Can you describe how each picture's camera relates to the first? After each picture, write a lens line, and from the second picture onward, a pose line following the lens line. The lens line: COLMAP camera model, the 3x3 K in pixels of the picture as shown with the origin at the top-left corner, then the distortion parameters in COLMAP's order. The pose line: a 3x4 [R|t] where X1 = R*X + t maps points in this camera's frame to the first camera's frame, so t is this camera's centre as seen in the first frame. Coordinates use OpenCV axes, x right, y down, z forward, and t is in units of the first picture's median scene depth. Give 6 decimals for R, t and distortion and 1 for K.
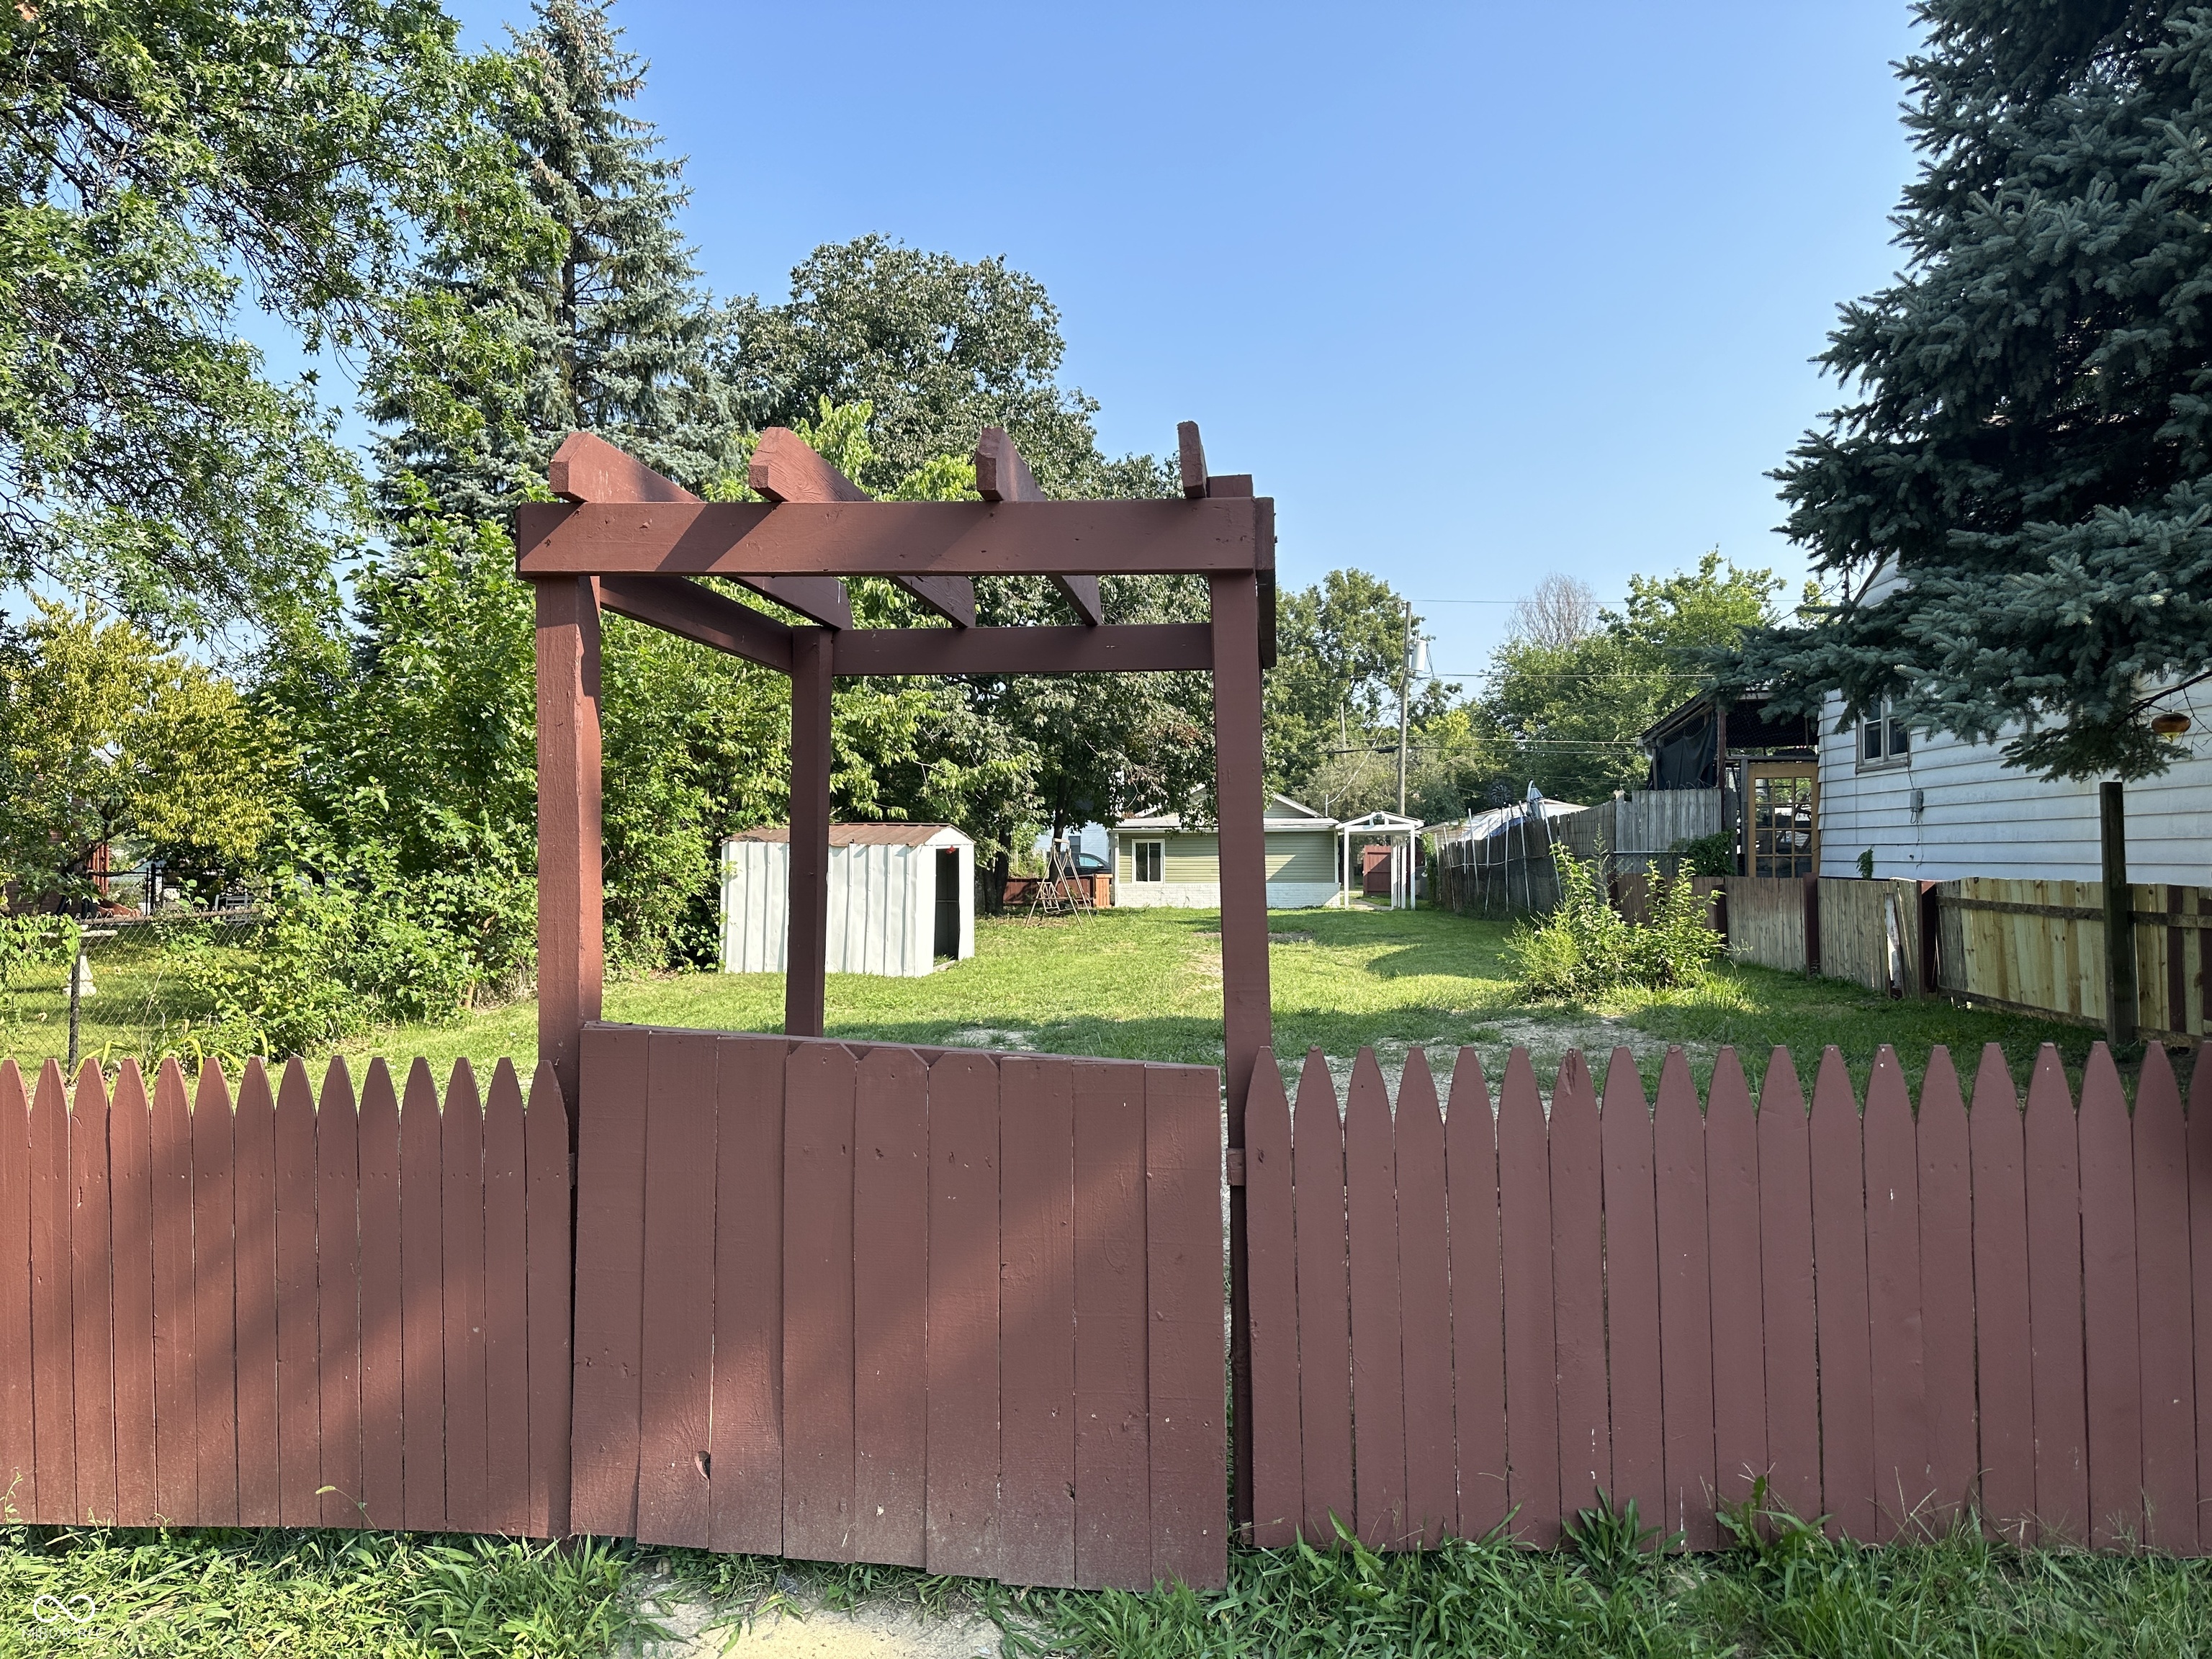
lens RADIAL K [[1555.3, 0, 1092.0], [0, 1555.3, 839.8], [0, 0, 1]] dist [0.072806, -0.078656]
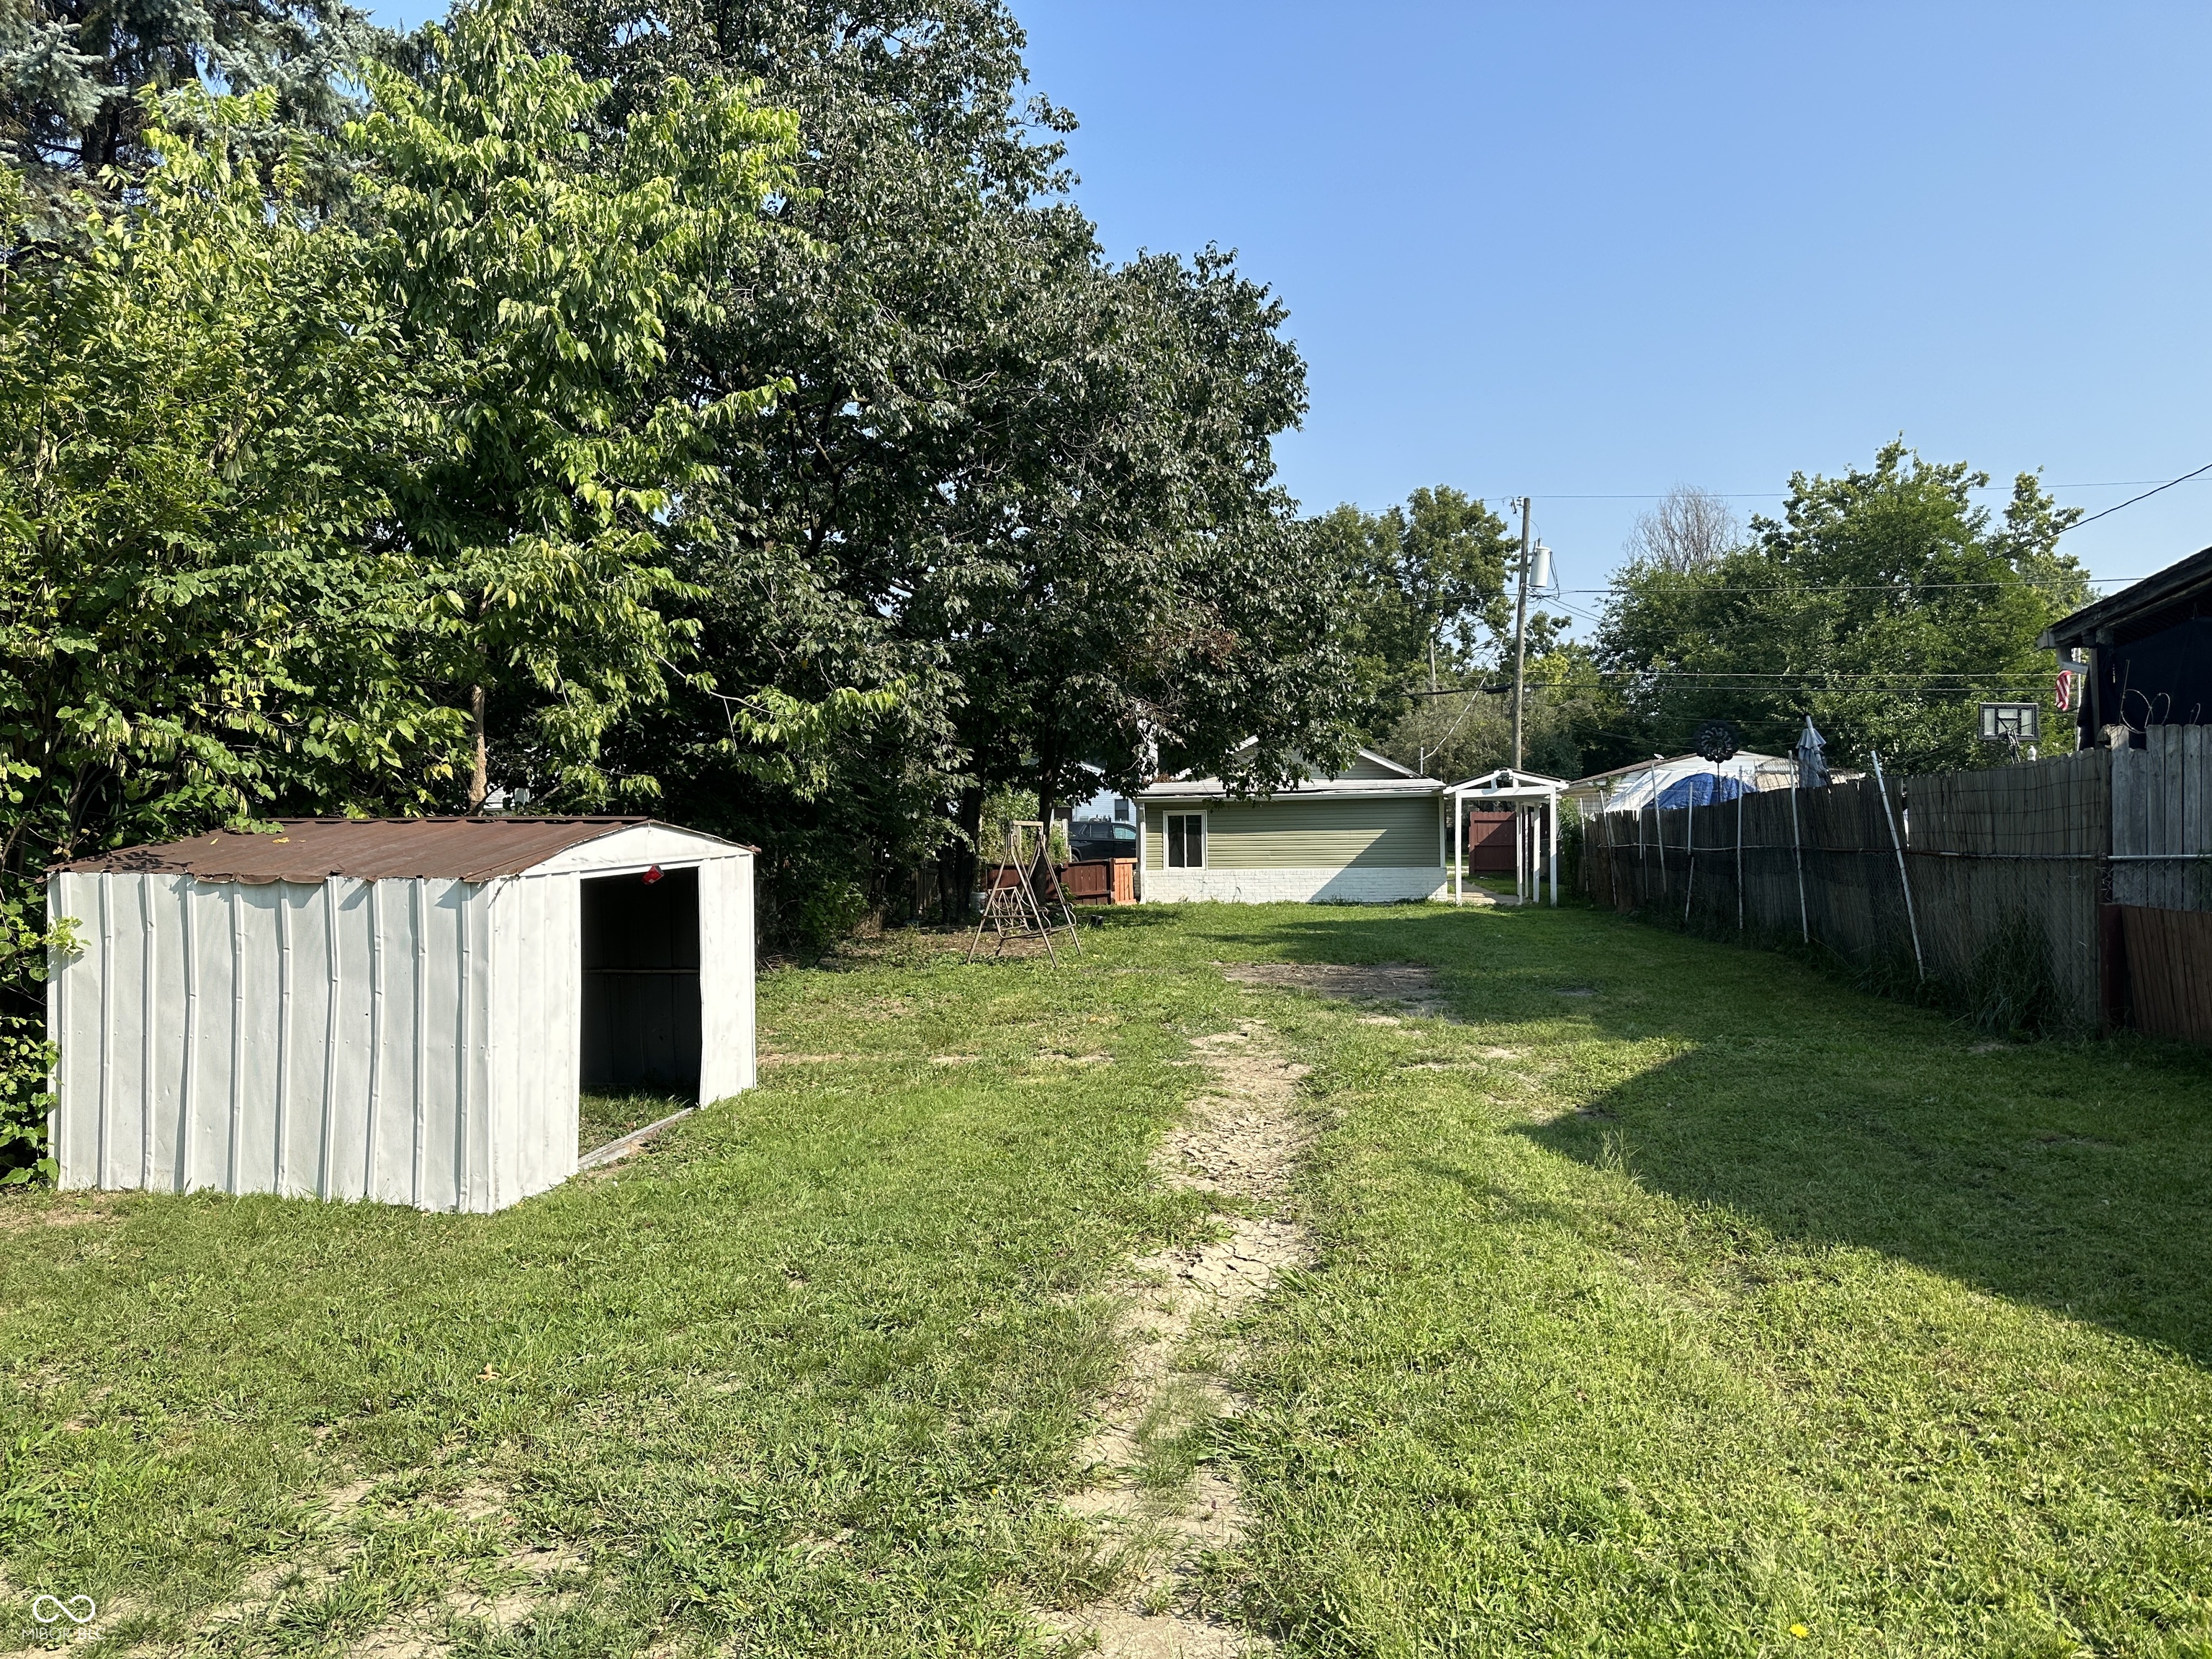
lens RADIAL K [[1555.3, 0, 1090.5], [0, 1555.3, 849.8], [0, 0, 1]] dist [0.072806, -0.078656]
pose [[0.998865, -0.009195, -0.046742, 0.045058], [0.010753, 0.999391, 0.033187, -0.011732], [0.046408, -0.033652, 0.998356, 0.454698]]
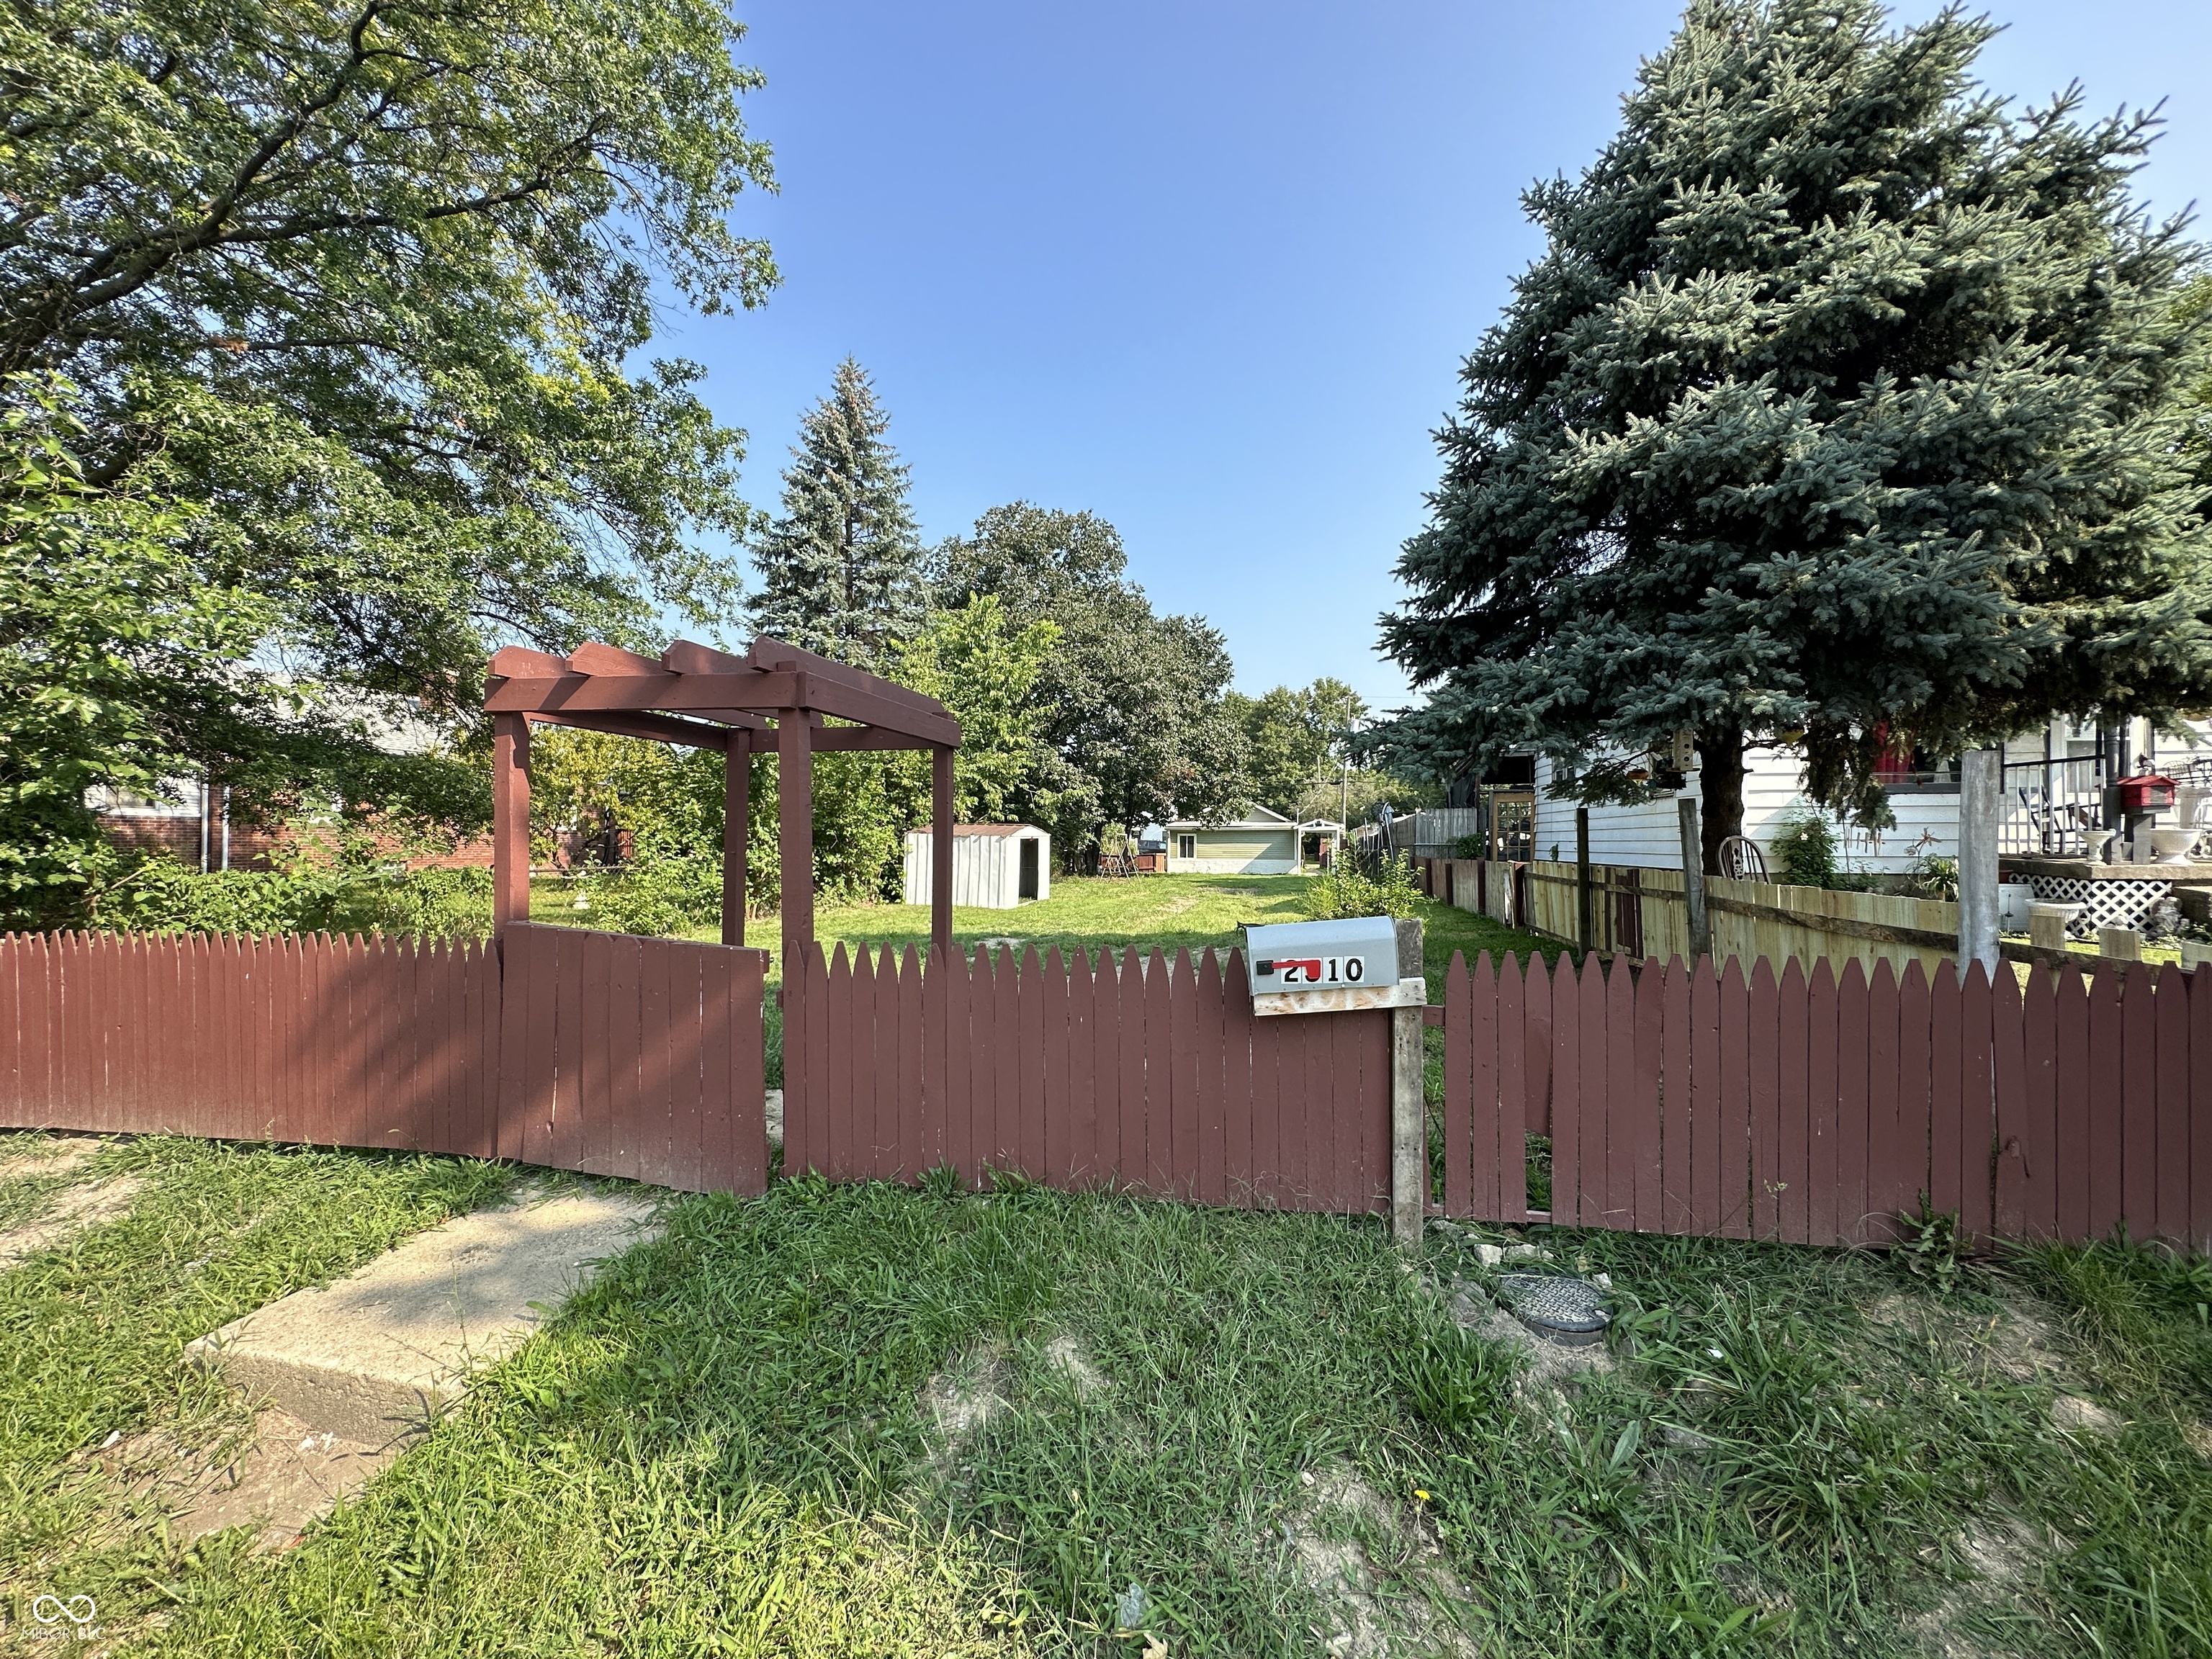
lens RADIAL K [[887.3, 0, 1094.8], [0, 887.3, 838.9], [0, 0, 1]] dist [0.000843, 0.000557]
pose [[0.993688, 0.009497, -0.111781, 0.079362], [-0.008731, 0.999935, 0.007339, -0.001624], [0.111843, -0.006317, 0.993706, -0.015000]]
